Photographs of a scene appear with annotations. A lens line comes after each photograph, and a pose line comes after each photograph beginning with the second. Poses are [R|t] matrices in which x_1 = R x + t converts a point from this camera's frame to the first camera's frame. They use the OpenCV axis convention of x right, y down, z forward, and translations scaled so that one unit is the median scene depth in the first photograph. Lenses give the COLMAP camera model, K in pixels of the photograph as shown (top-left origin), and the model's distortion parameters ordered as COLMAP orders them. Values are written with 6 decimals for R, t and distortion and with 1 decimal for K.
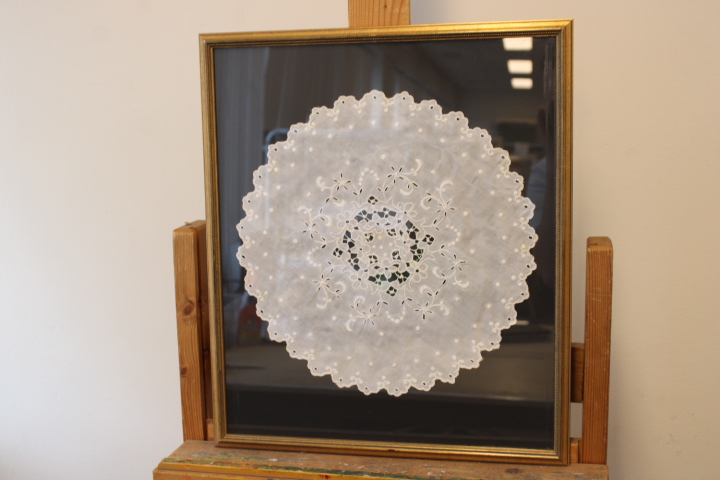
lens RADIAL K [[963.5, 0, 360.2], [0, 963.5, 236.7], [0, 0, 1]] dist [-0.064194, 0.000000]
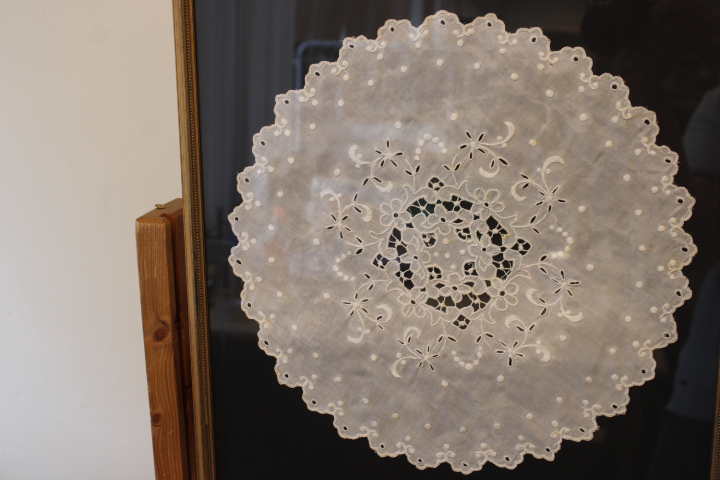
lens RADIAL K [[968.9, 0, 359.2], [0, 968.9, 242.5], [0, 0, 1]] dist [-0.052979, 0.000000]
pose [[0.999208, 0.014580, -0.037026, -0.013653], [-0.010824, 0.994959, 0.099693, -0.062640], [0.038293, -0.099213, 0.994329, 0.348675]]
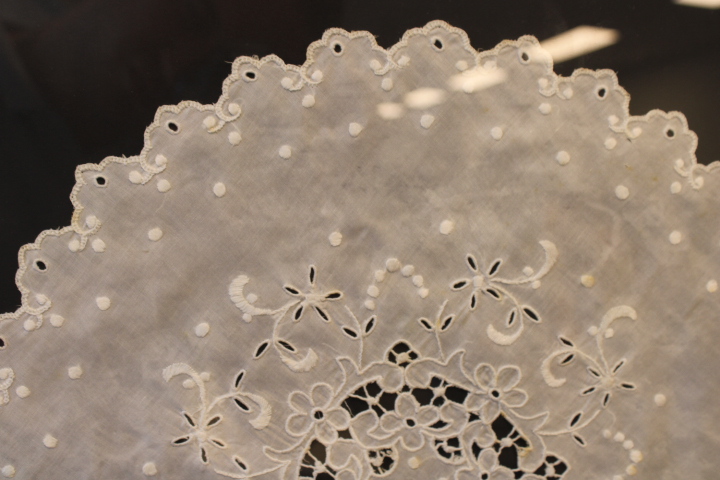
lens RADIAL K [[879.9, 0, 356.1], [0, 879.9, 245.7], [0, 0, 1]] dist [-0.070164, 0.000000]
pose [[0.942628, 0.042576, 0.331120, -0.103925], [-0.044400, 0.999012, -0.002055, -0.073730], [-0.330880, -0.012765, 0.943586, 0.718481]]
